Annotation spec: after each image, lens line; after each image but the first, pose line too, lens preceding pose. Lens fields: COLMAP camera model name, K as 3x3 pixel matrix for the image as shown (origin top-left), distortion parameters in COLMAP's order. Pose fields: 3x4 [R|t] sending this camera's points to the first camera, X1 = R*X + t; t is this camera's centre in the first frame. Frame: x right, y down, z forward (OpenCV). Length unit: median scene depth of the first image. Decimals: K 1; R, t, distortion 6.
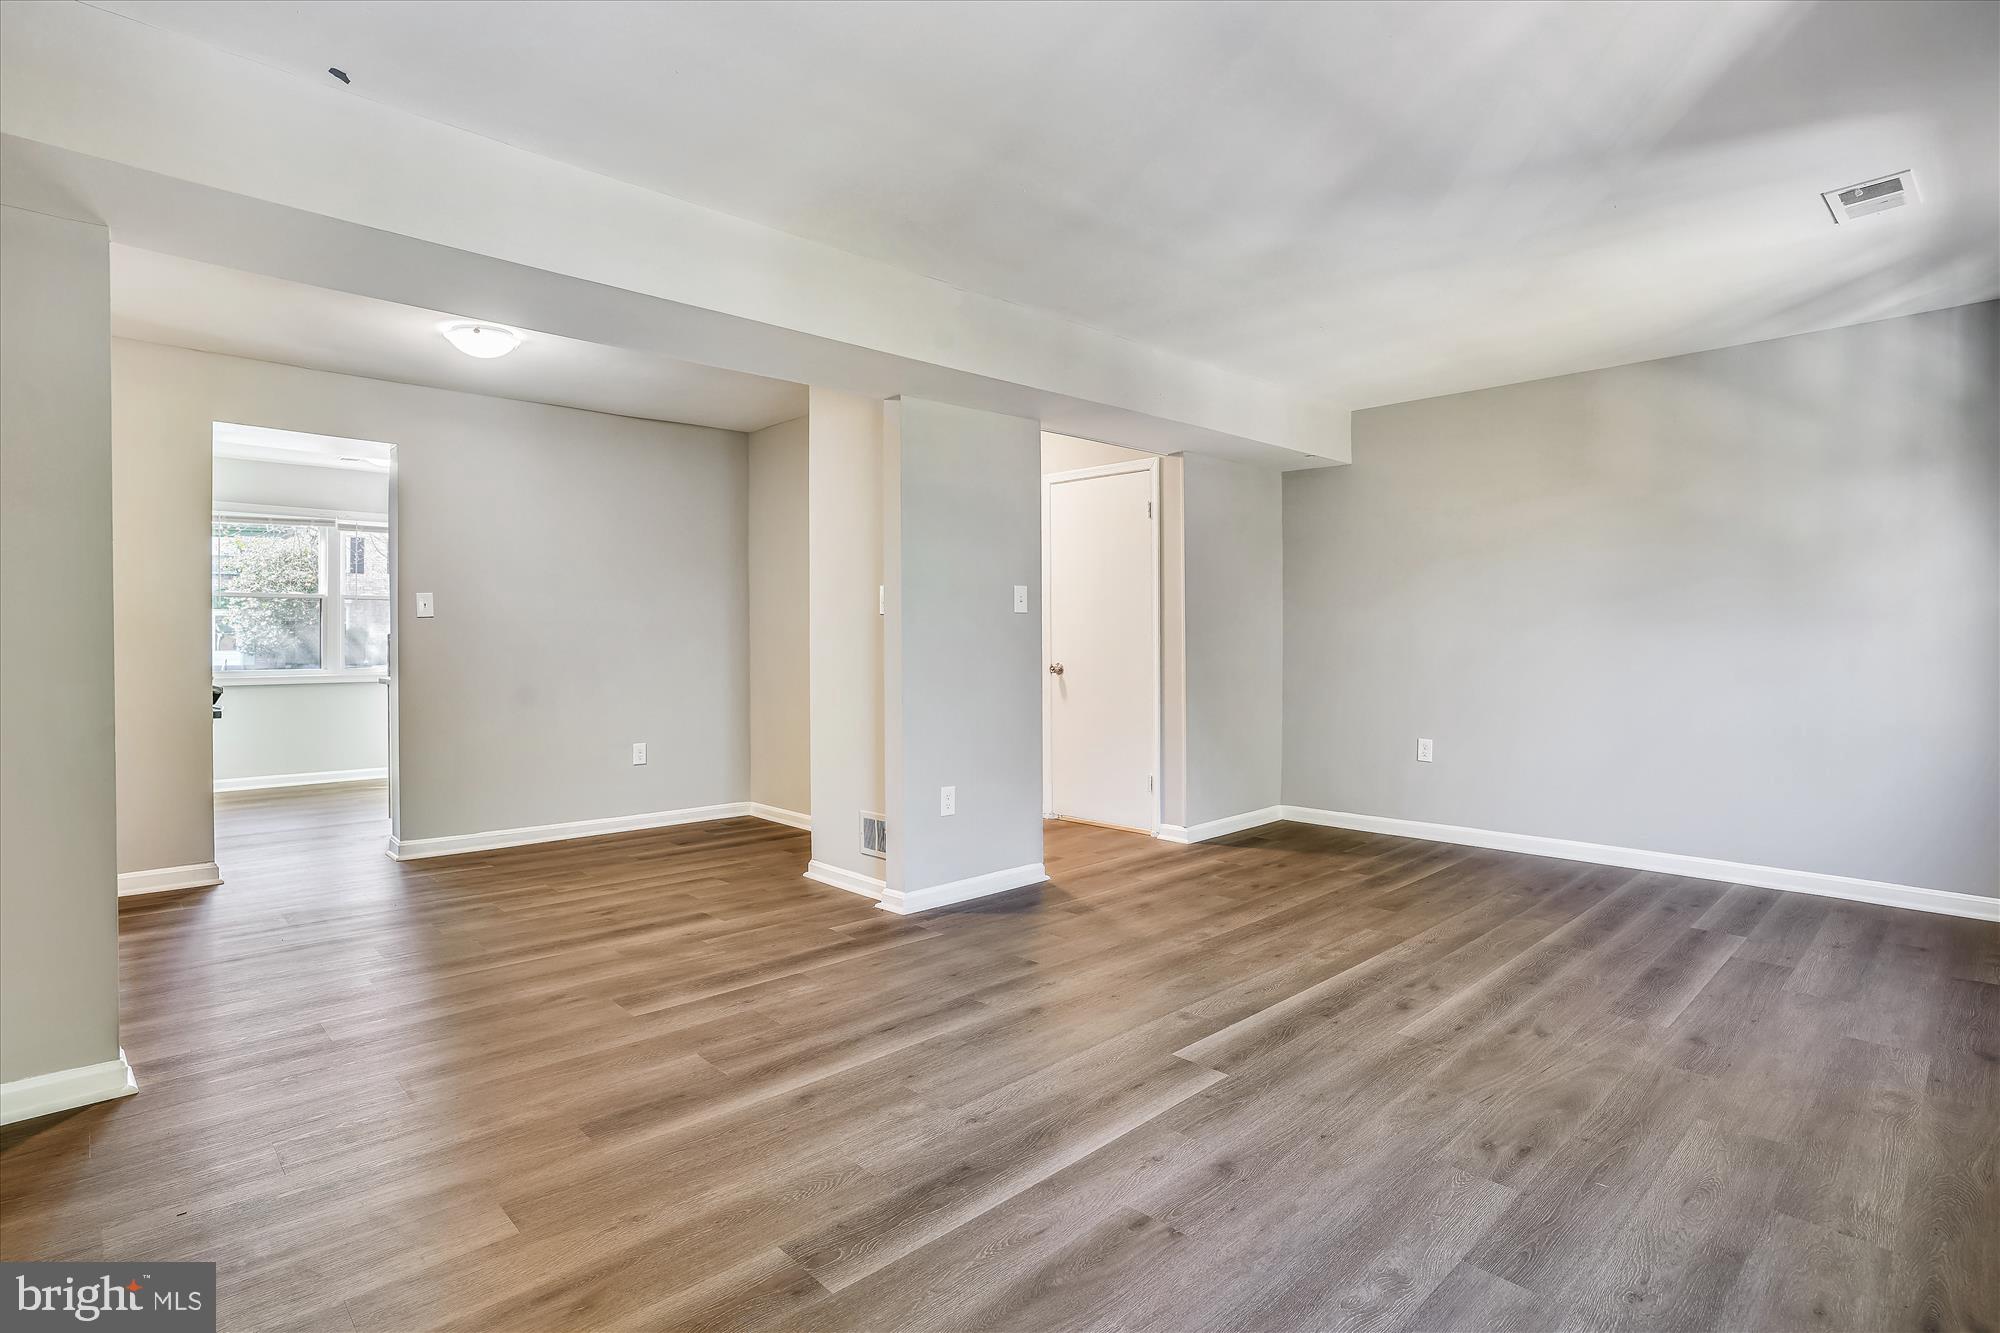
lens RADIAL K [[995.5, 0, 994.3], [0, 995.5, 648.3], [0, 0, 1]] dist [-0.064111, 0.031886]
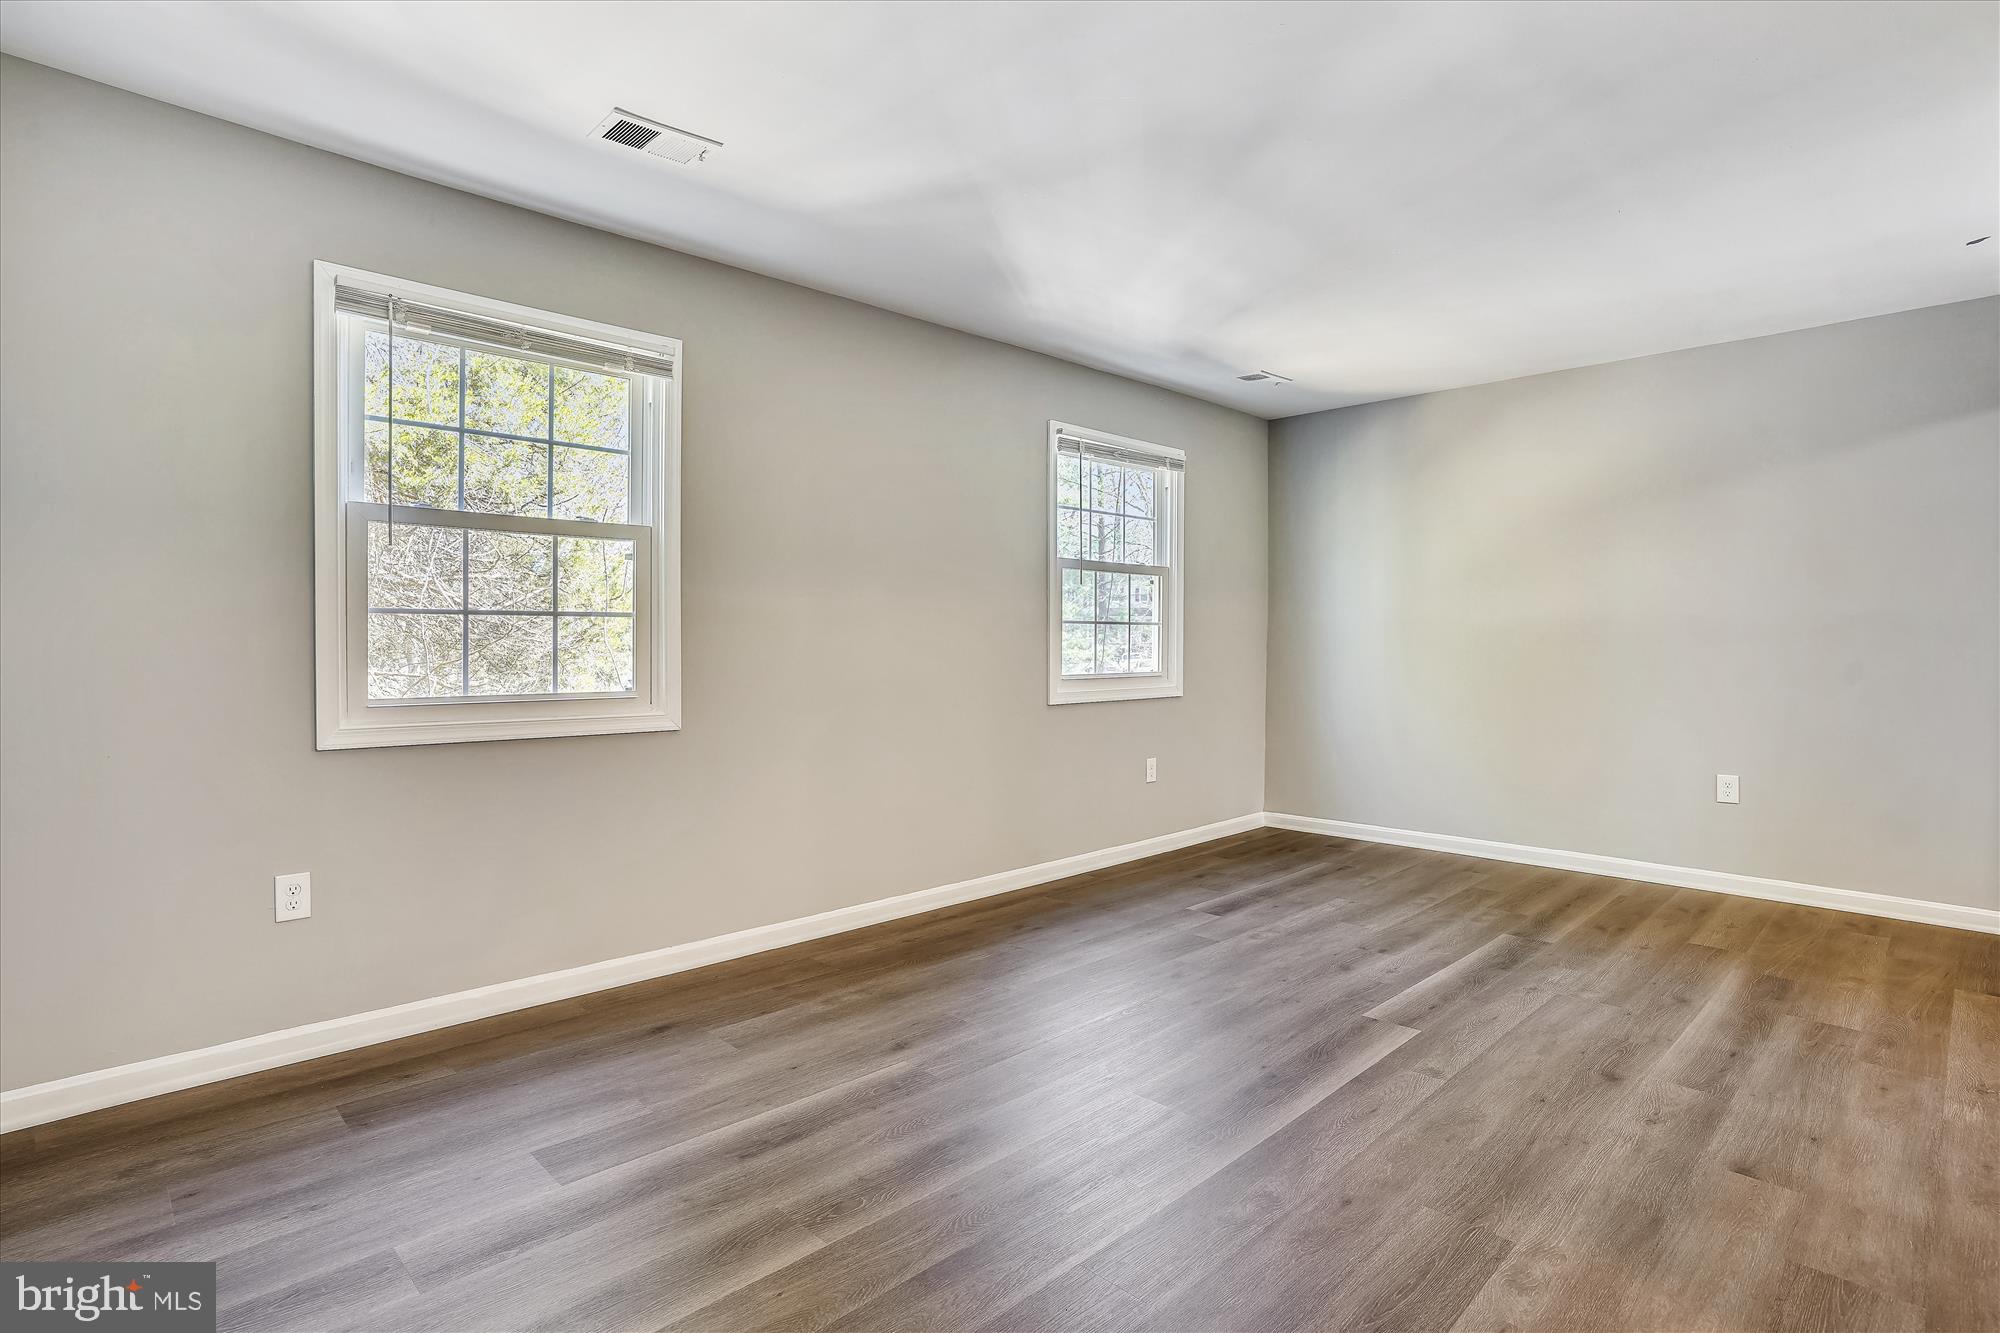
lens RADIAL K [[995.5, 0, 994.3], [0, 995.5, 648.3], [0, 0, 1]] dist [-0.064111, 0.031886]
pose [[-0.999938, 0.000816, -0.011071, 0.621698], [0.000647, 0.999884, 0.015242, -0.017689], [0.011082, 0.015234, -0.999823, 1.945051]]
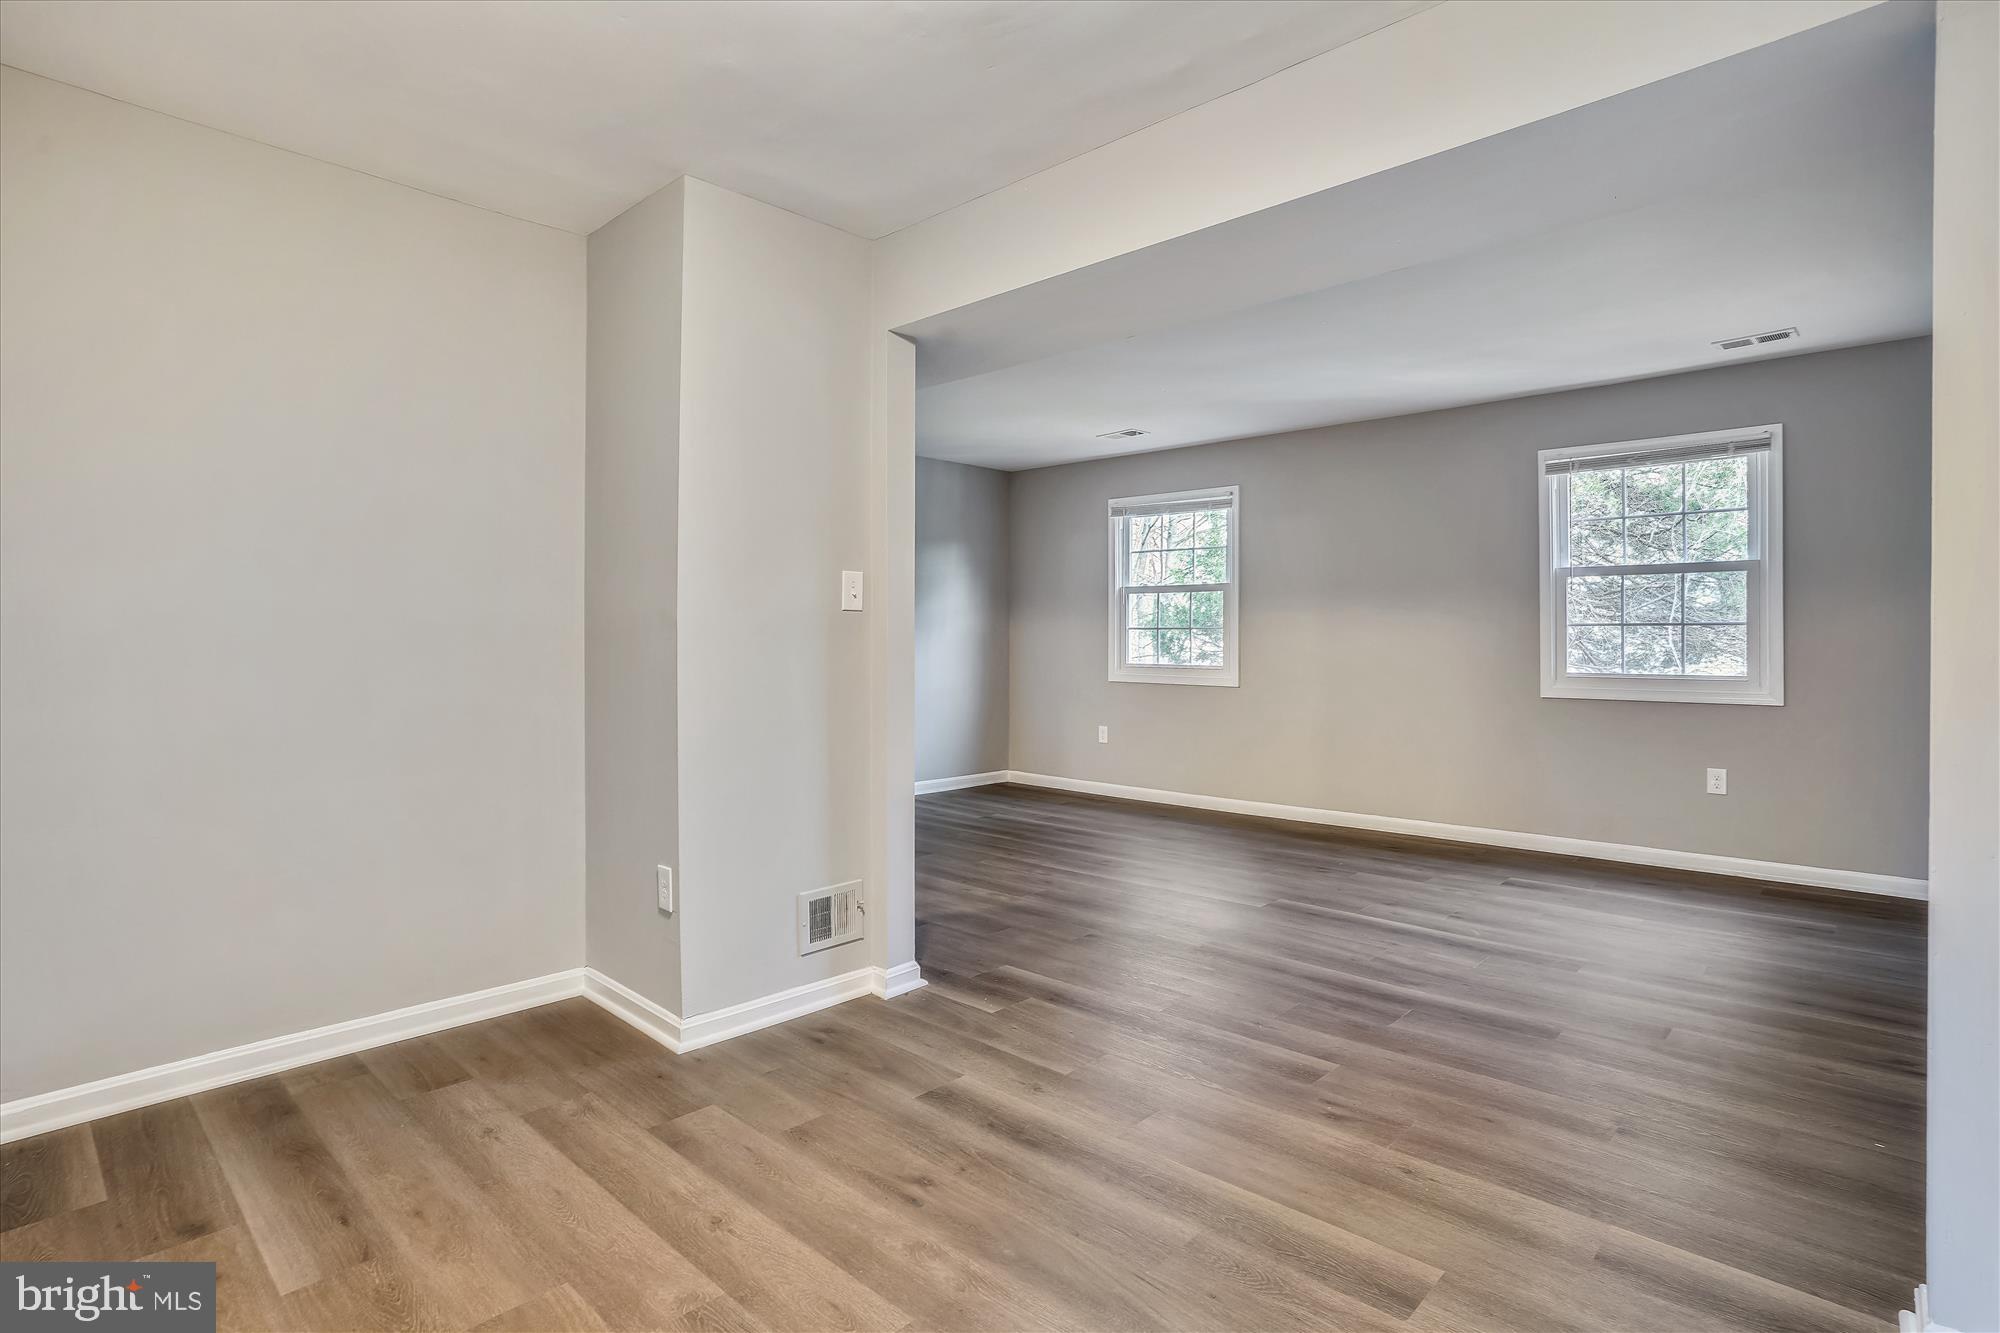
lens RADIAL K [[1001.0, 0, 998.8], [0, 1001.0, 629.6], [0, 0, 1]] dist [-0.068002, 0.033830]
pose [[-0.054810, 0.009754, 0.998449, -1.314847], [0.007633, 0.999927, -0.009349, -0.018154], [-0.998468, 0.007108, -0.054881, 1.426173]]
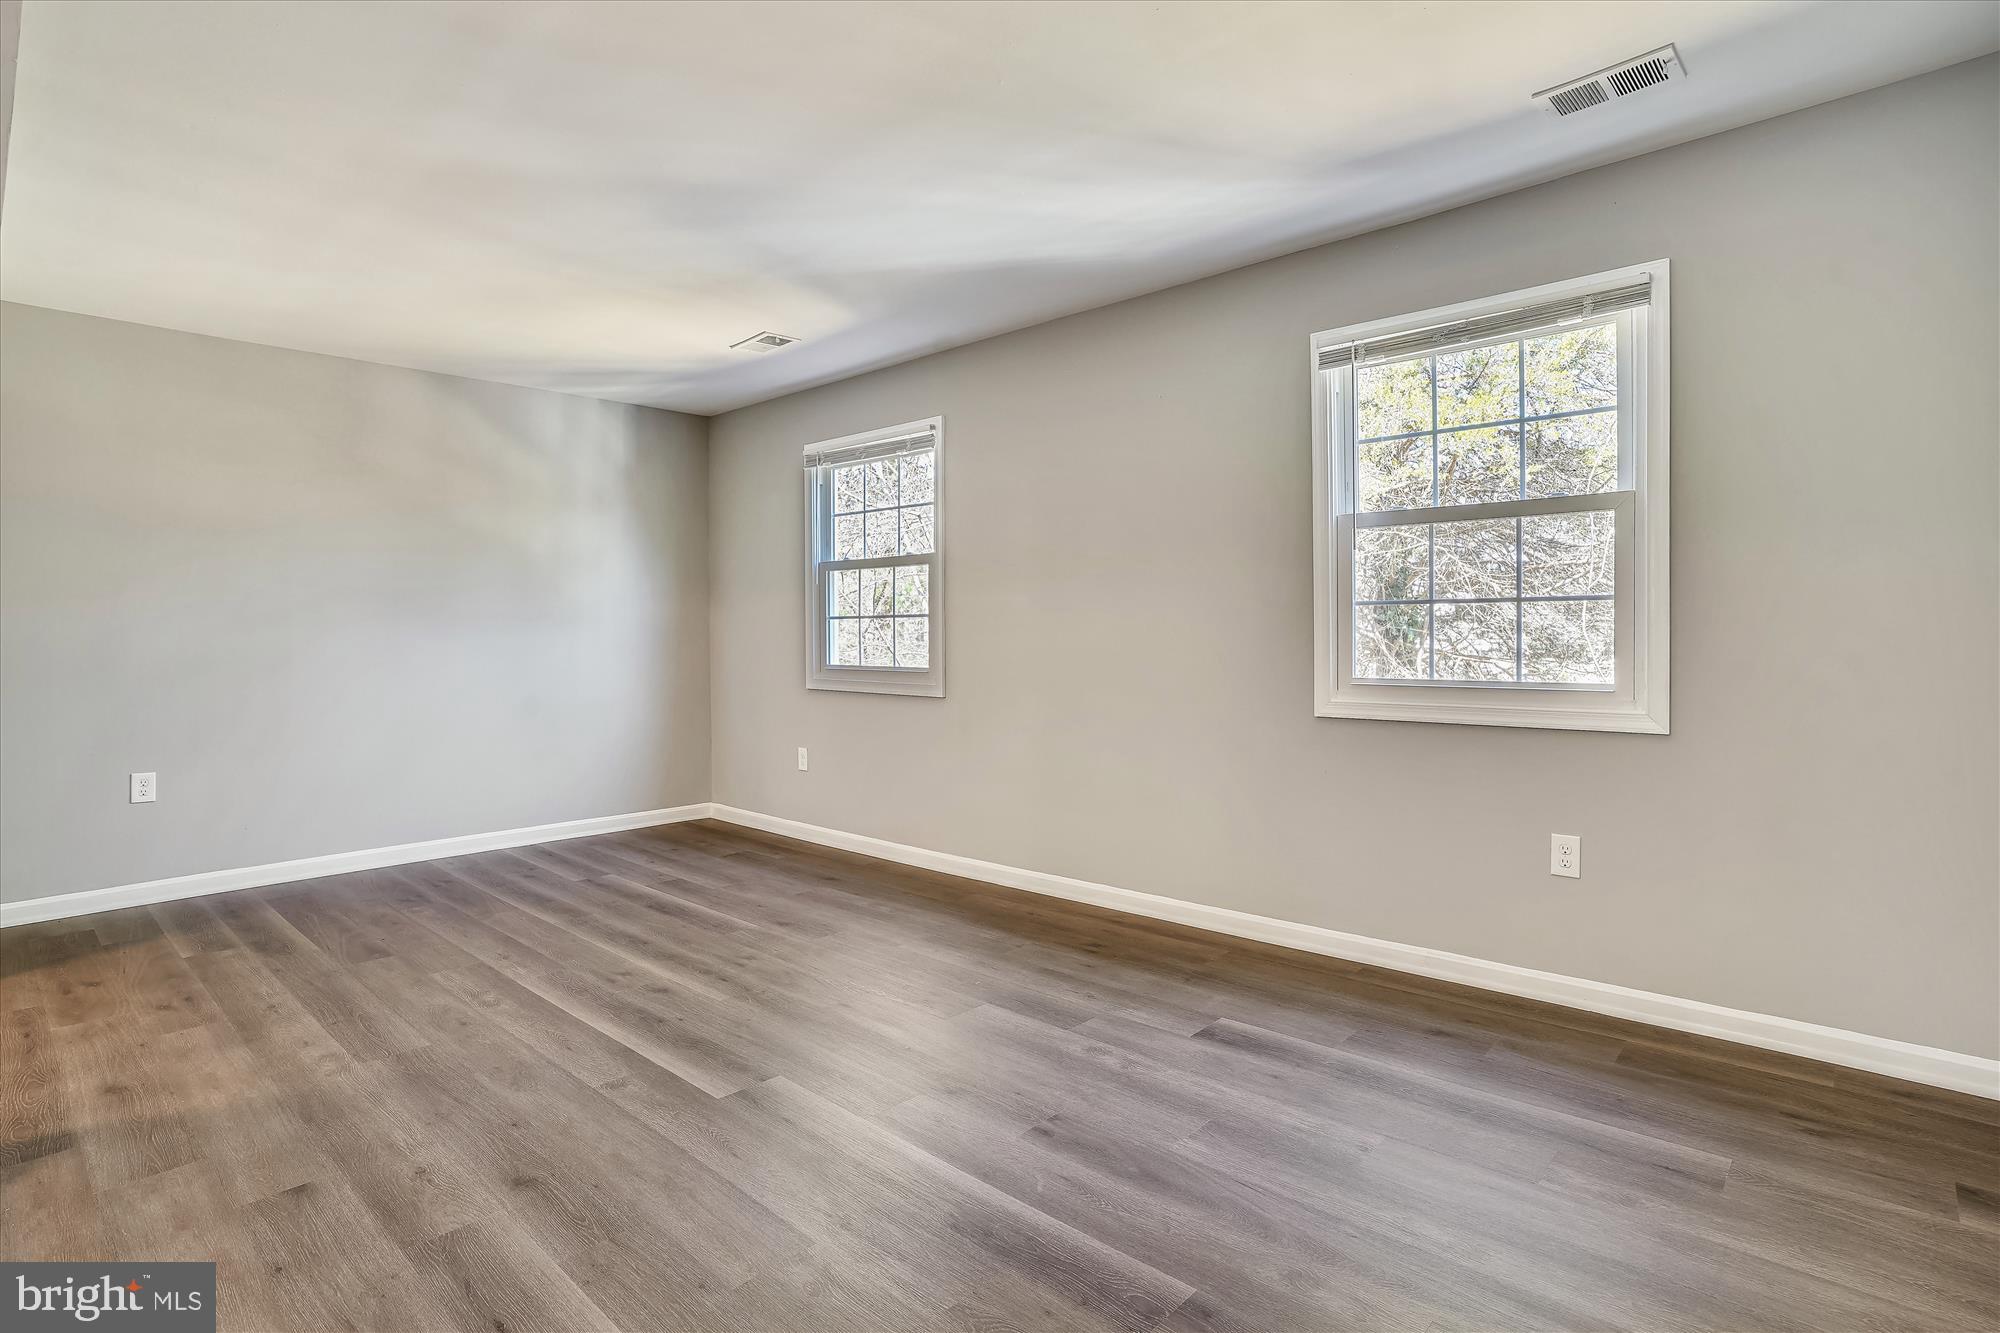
lens RADIAL K [[995.5, 0, 994.3], [0, 995.5, 648.3], [0, 0, 1]] dist [-0.064111, 0.031886]
pose [[-0.065114, -0.013763, 0.997783, -0.684659], [0.017300, 0.999739, 0.014919, -0.006586], [-0.997728, 0.018233, -0.064859, 0.759138]]
